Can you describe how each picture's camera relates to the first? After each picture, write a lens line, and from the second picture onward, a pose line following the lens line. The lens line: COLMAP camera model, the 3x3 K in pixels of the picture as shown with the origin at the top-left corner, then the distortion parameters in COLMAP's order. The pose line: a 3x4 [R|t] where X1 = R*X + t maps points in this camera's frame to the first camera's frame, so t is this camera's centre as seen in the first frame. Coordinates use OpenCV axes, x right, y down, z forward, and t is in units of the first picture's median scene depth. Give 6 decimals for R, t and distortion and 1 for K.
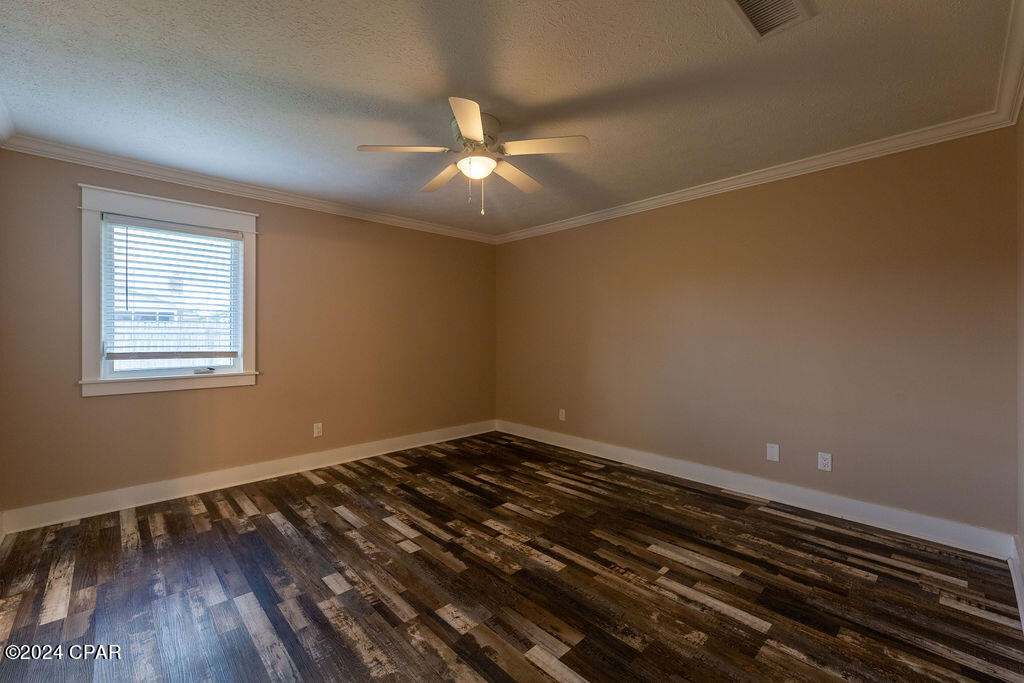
lens RADIAL K [[425.5, 0, 505.8], [0, 425.5, 340.8], [0, 0, 1]] dist [0.000123, -0.000327]
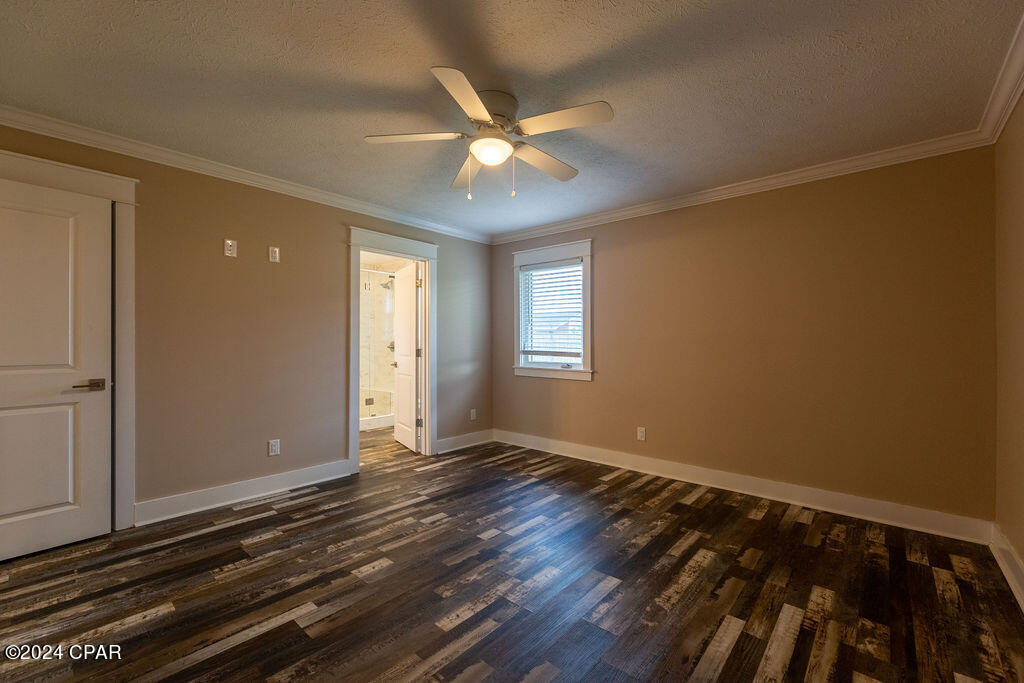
lens RADIAL K [[425.5, 0, 505.8], [0, 425.5, 340.8], [0, 0, 1]] dist [0.000123, -0.000327]
pose [[0.083880, -0.004000, -0.996468, 0.648066], [-0.017484, 0.999832, -0.005485, 0.002256], [0.996322, 0.017883, 0.083796, 0.724759]]
